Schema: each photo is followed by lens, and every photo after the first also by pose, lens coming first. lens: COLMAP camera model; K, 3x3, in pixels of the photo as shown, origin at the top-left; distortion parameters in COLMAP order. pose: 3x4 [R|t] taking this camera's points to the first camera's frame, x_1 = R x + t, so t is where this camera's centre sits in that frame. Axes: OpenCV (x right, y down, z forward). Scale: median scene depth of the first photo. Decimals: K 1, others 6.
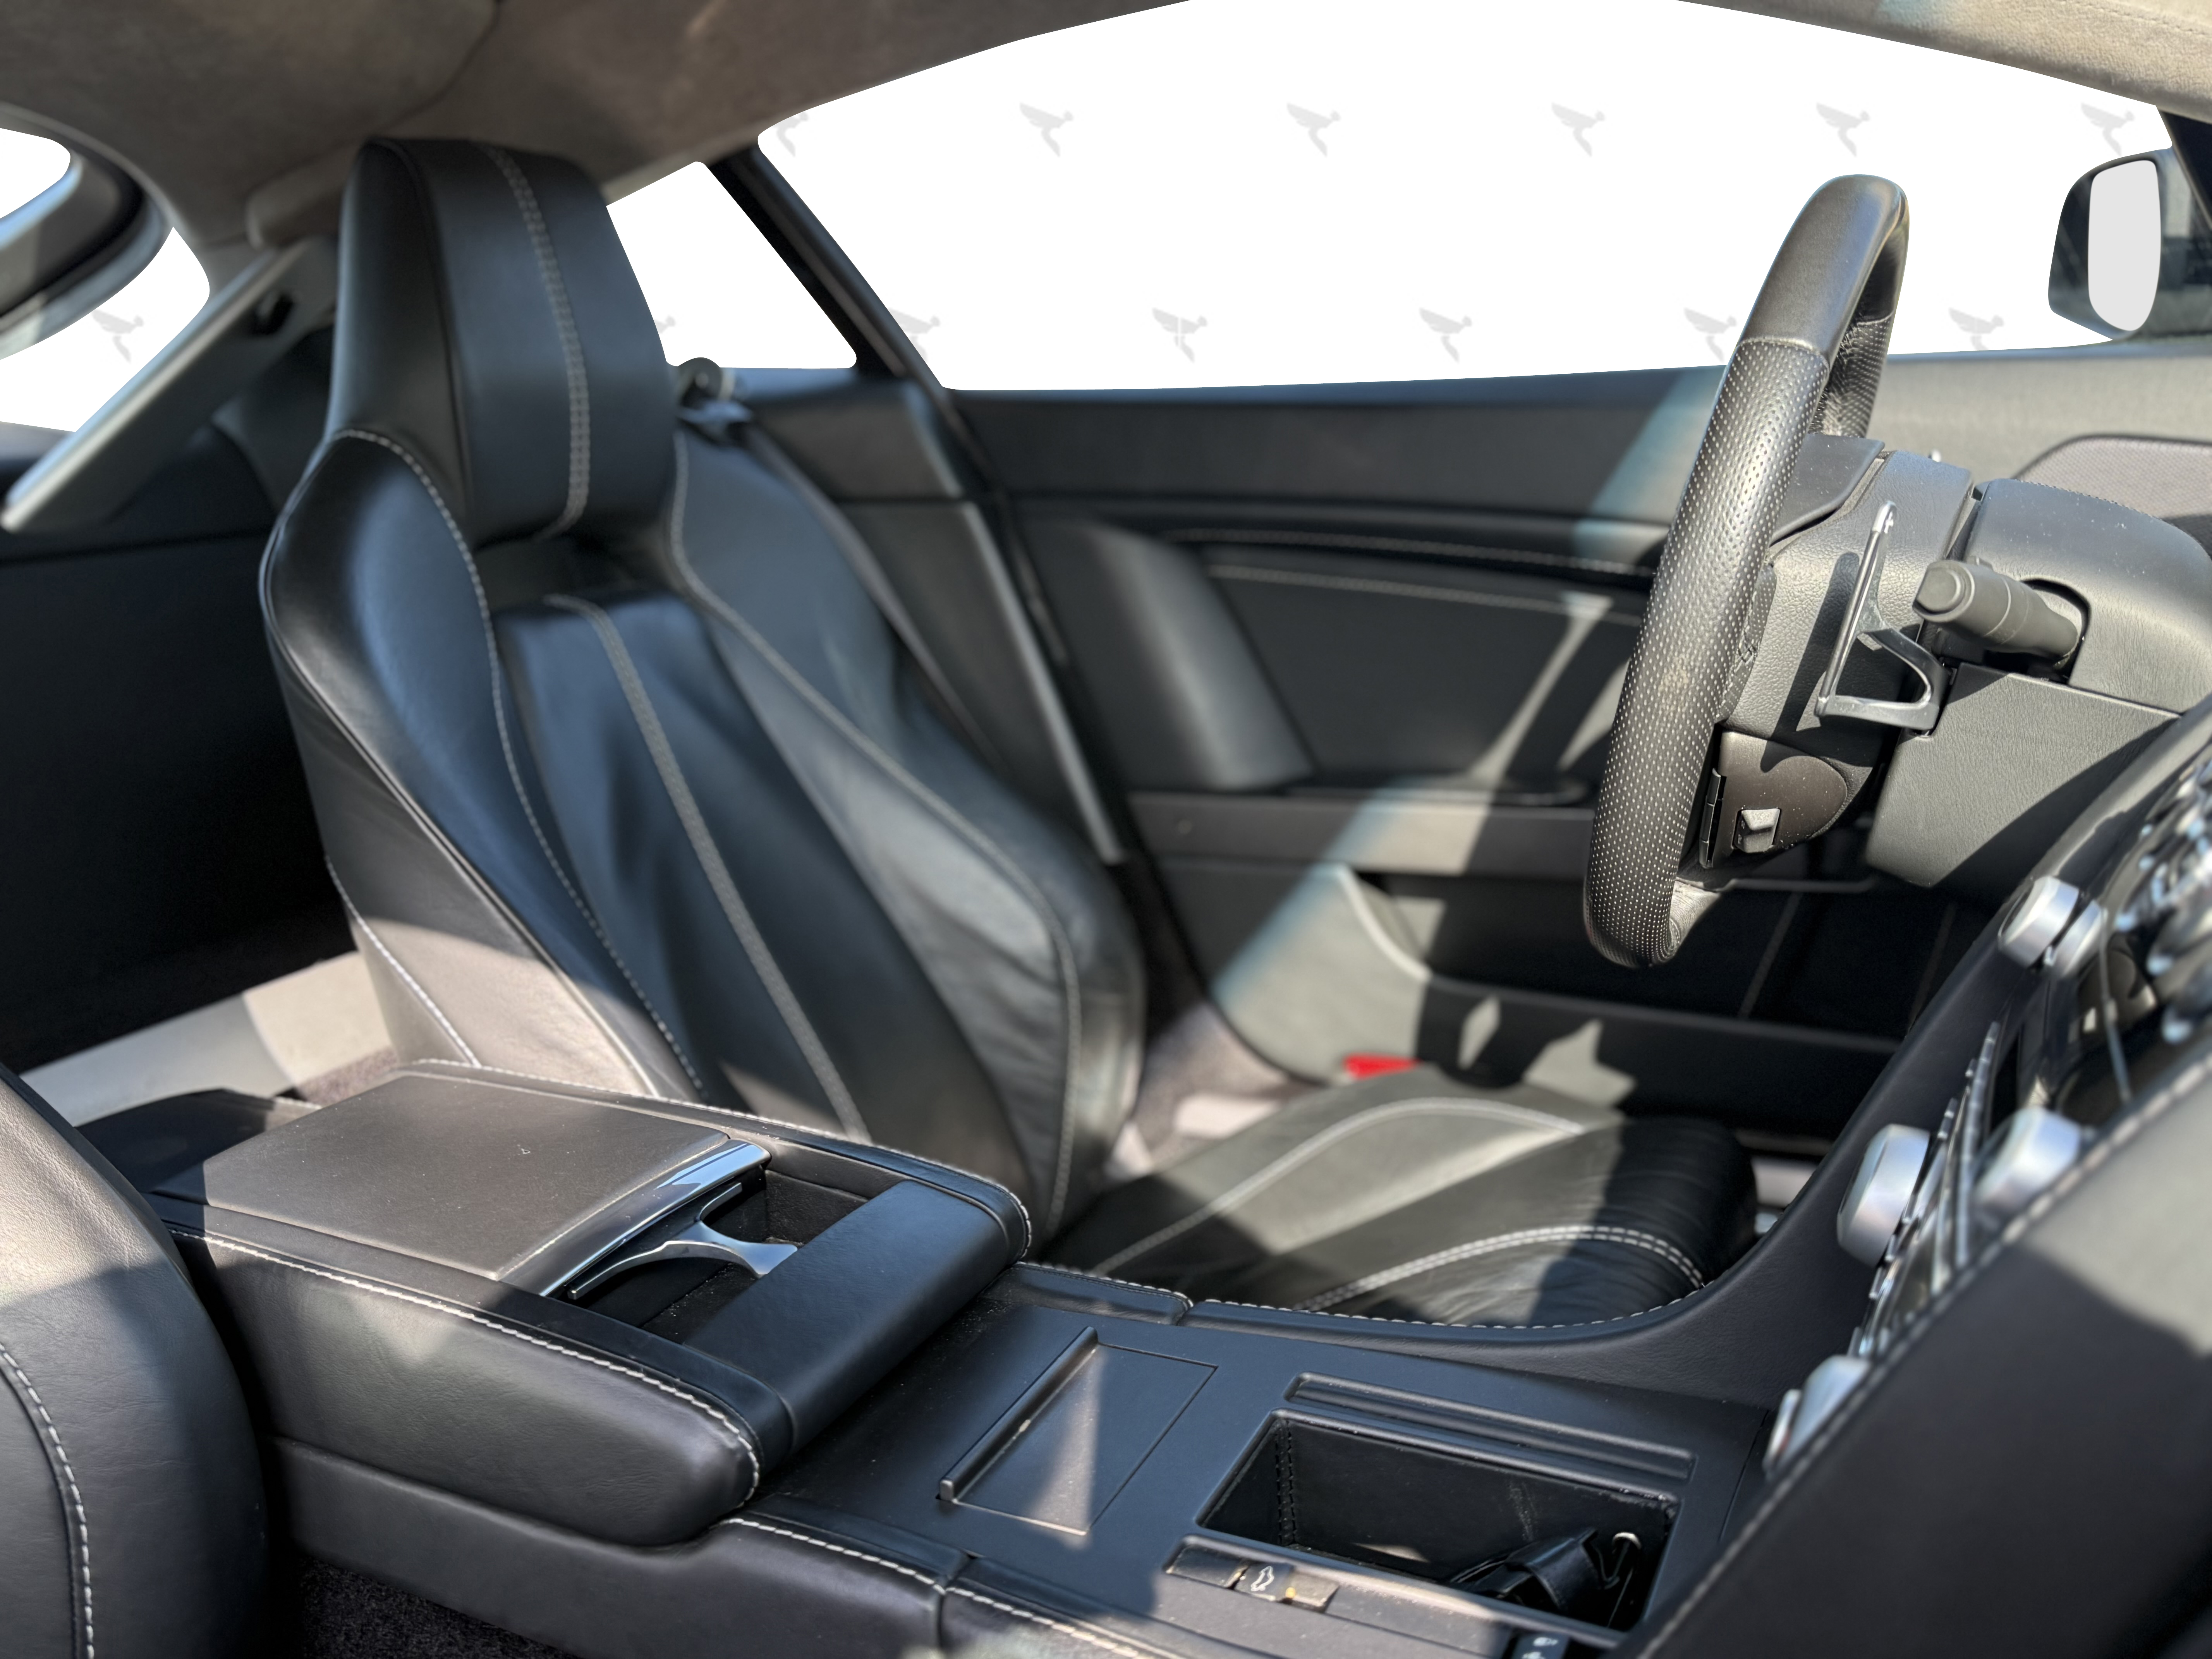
lens RADIAL K [[1809.7, 0, 1121.6], [0, 1809.7, 830.0], [0, 0, 1]] dist [0.146611, -0.268668]
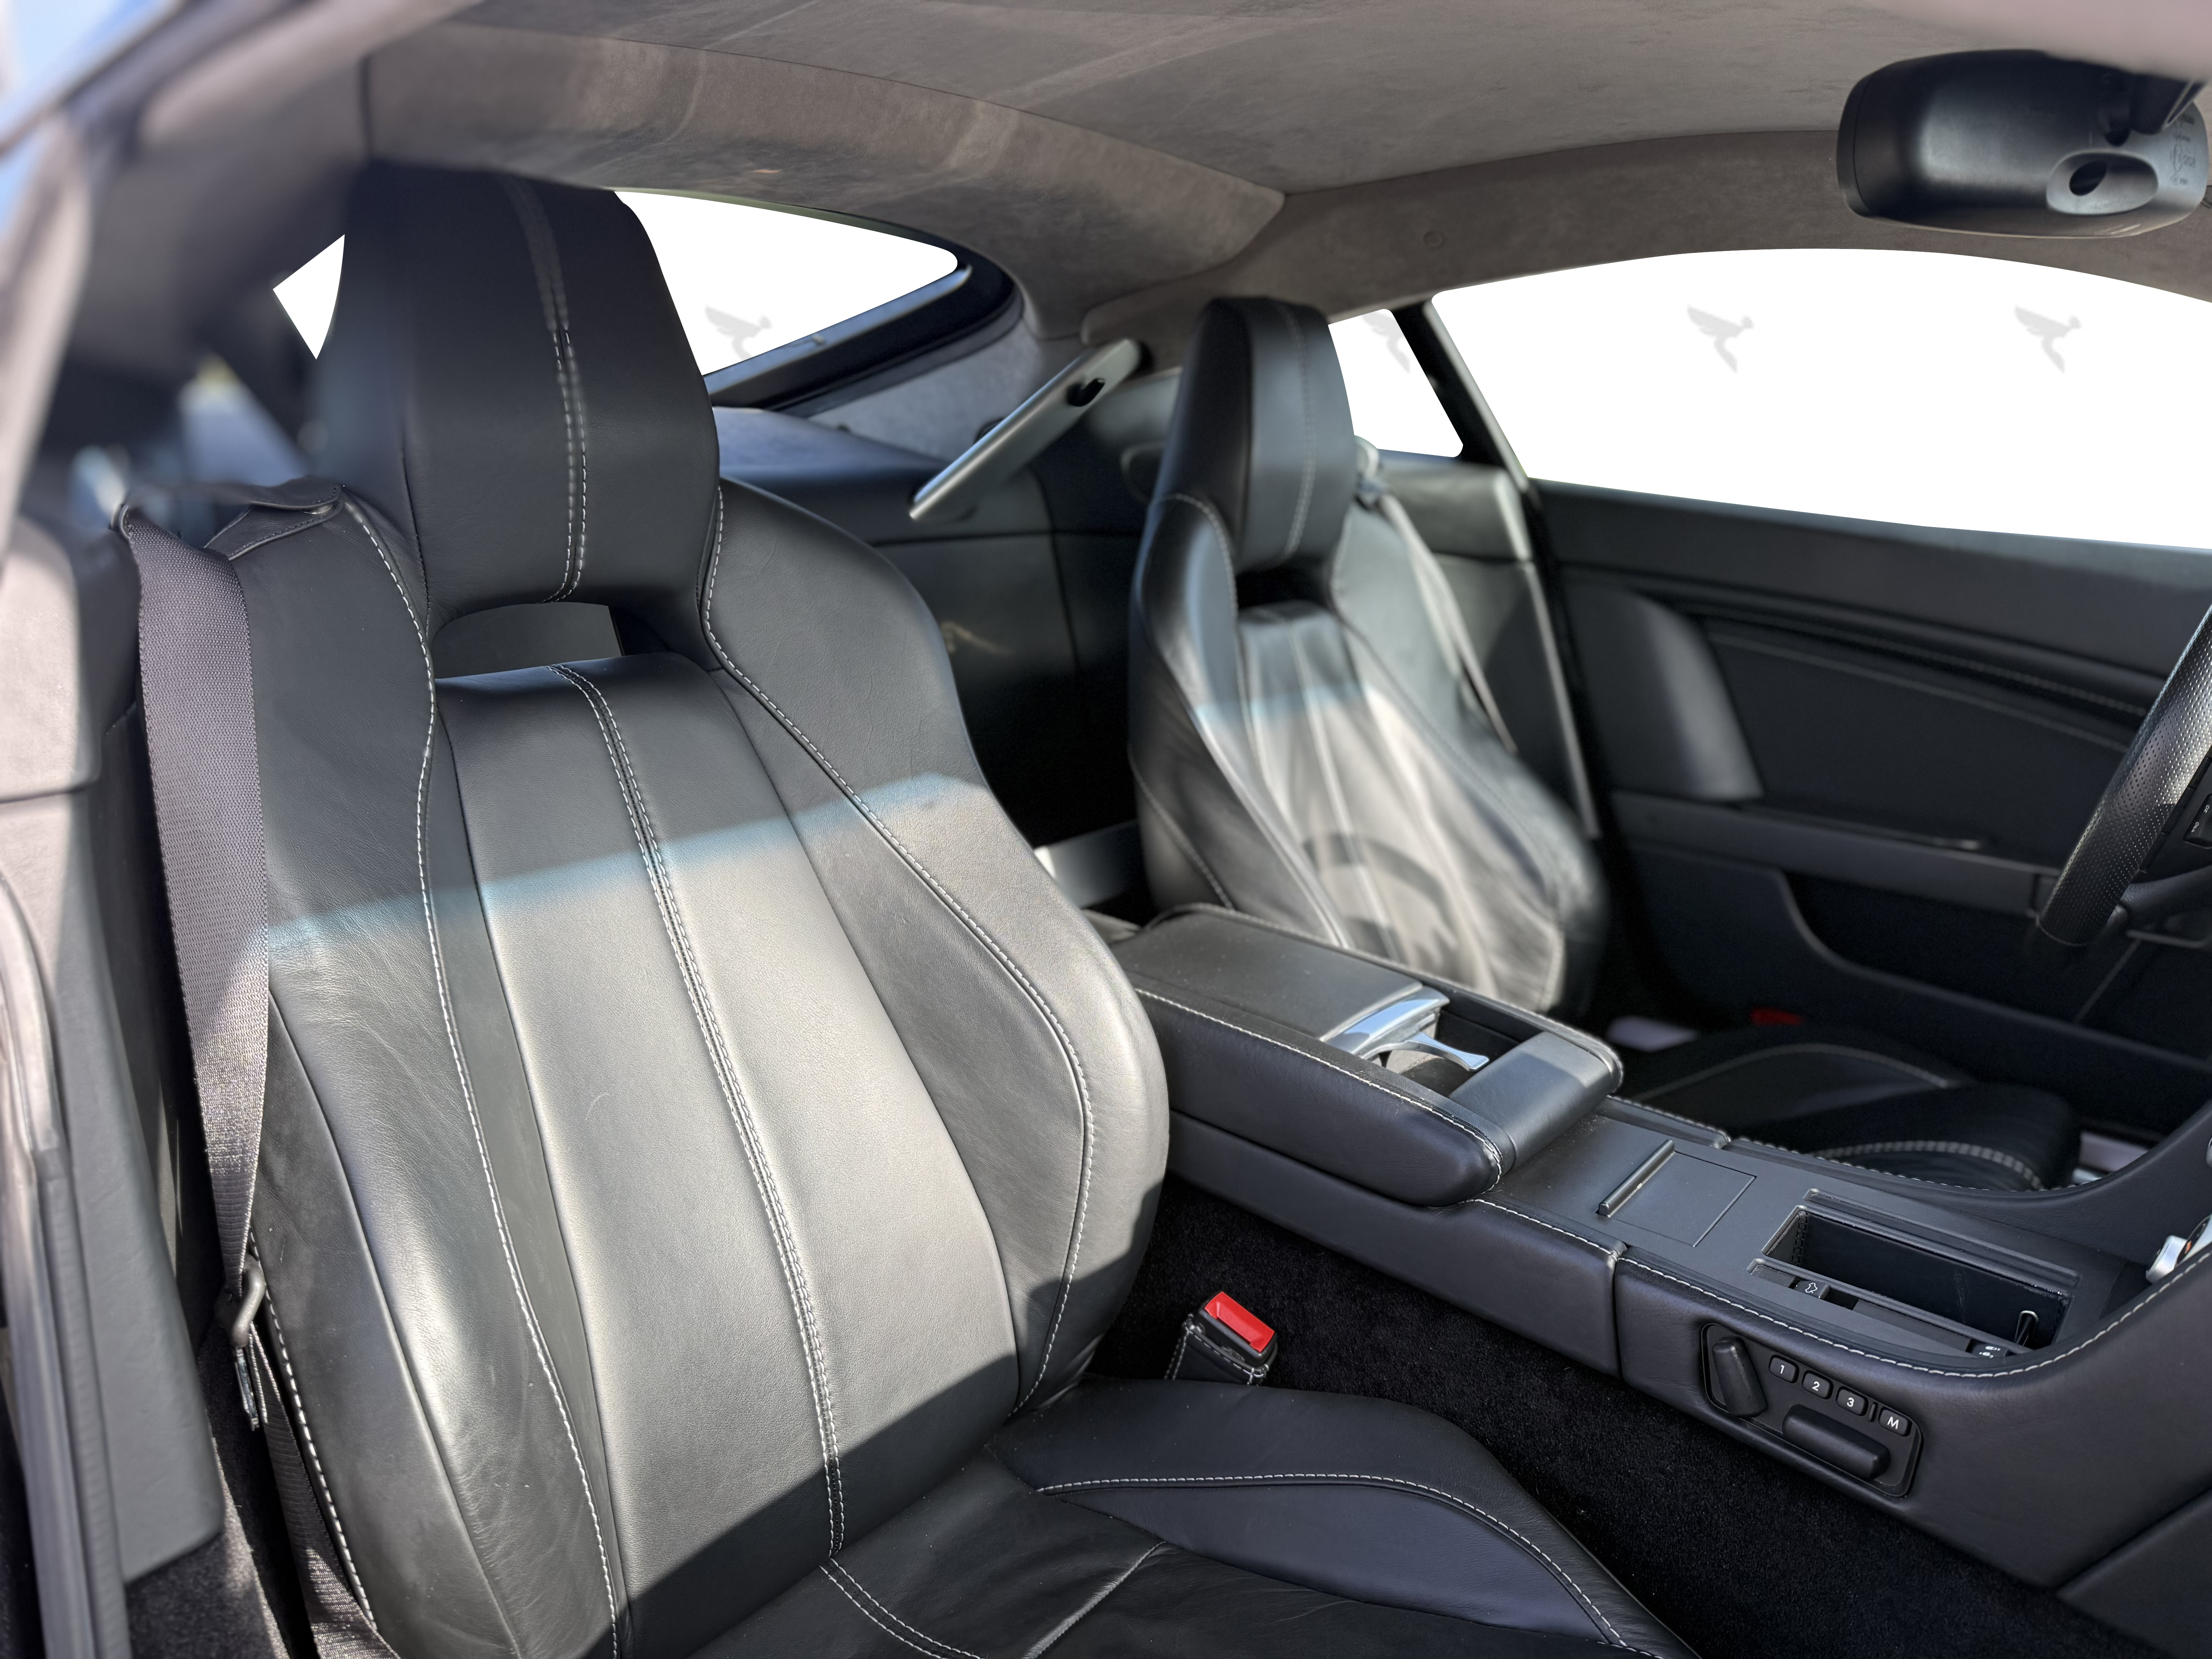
lens RADIAL K [[1573.2, 0, 1106.0], [0, 1573.2, 829.5], [0, 0, 1]] dist [-0.023966, -0.001303]
pose [[0.971816, 0.151140, -0.180917, -0.166436], [-0.145225, 0.988348, 0.045581, 0.009300], [0.185699, -0.018023, 0.982441, -0.243722]]
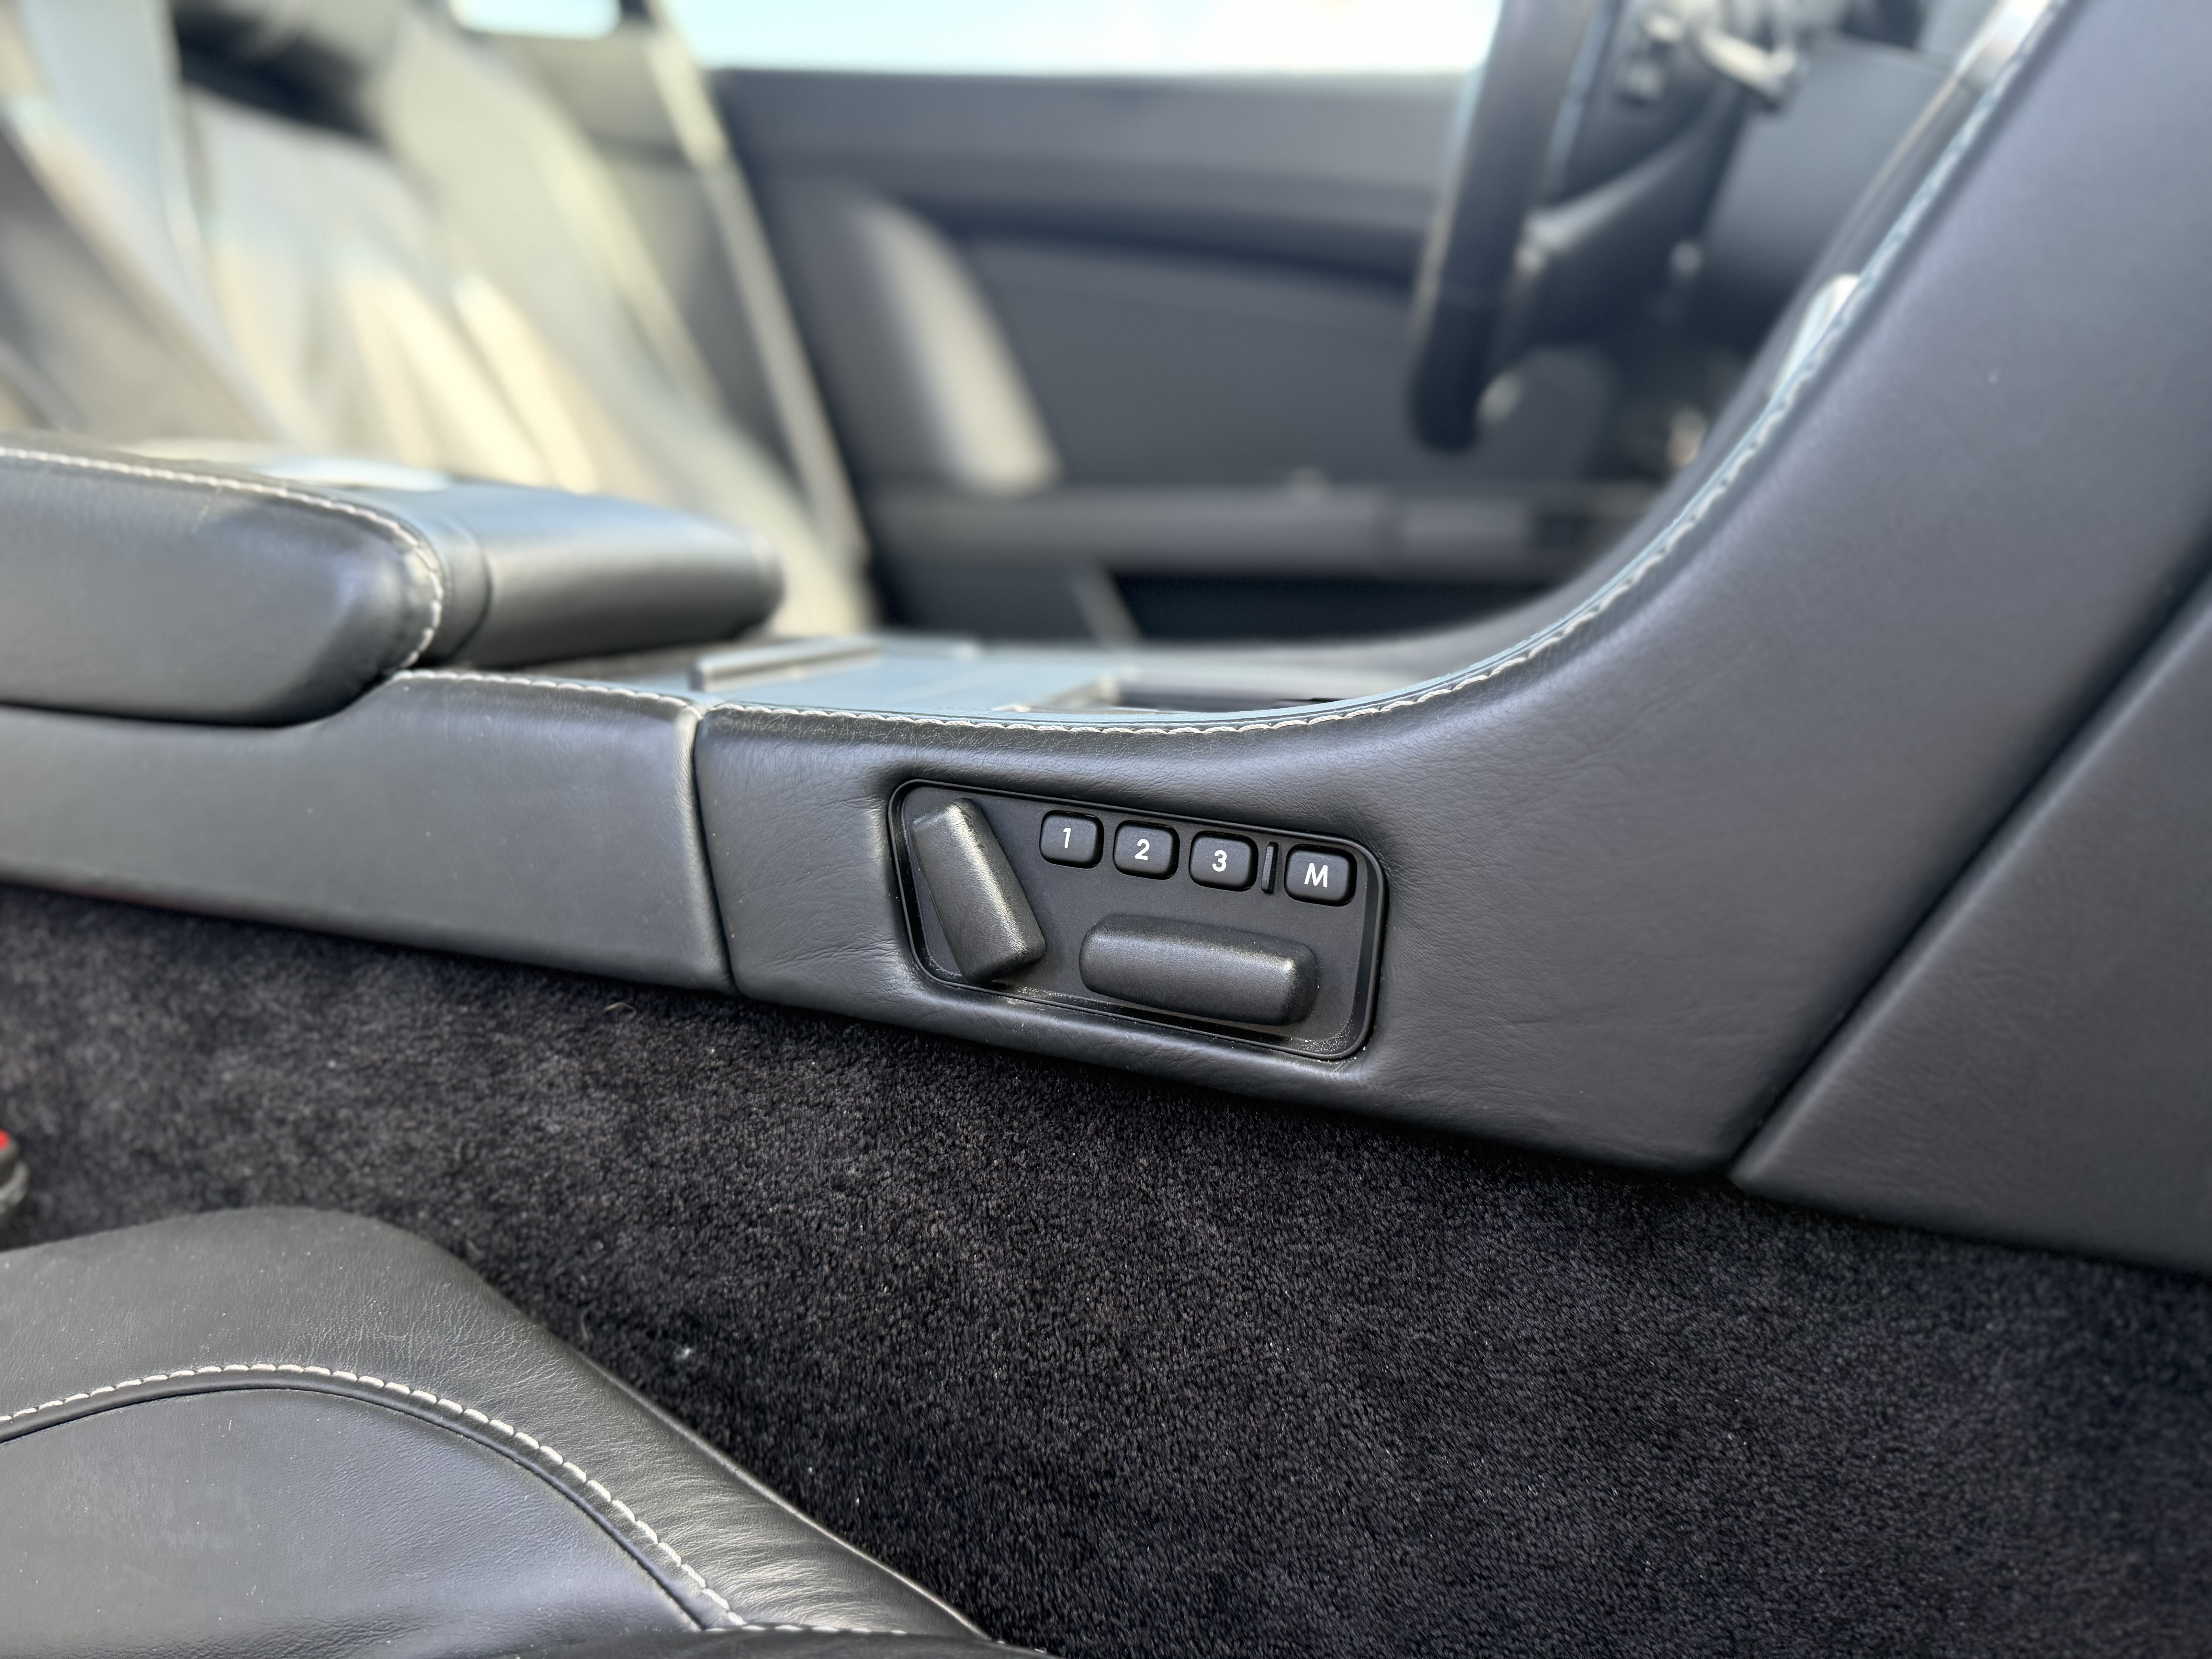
lens RADIAL K [[1606.0, 0, 1155.8], [0, 1606.0, 823.0], [0, 0, 1]] dist [0.060600, -0.139178]
pose [[0.974790, 0.069028, 0.212180, -0.023949], [-0.053585, 0.995536, -0.077696, 0.233507], [-0.216596, 0.064367, 0.974137, 0.158803]]
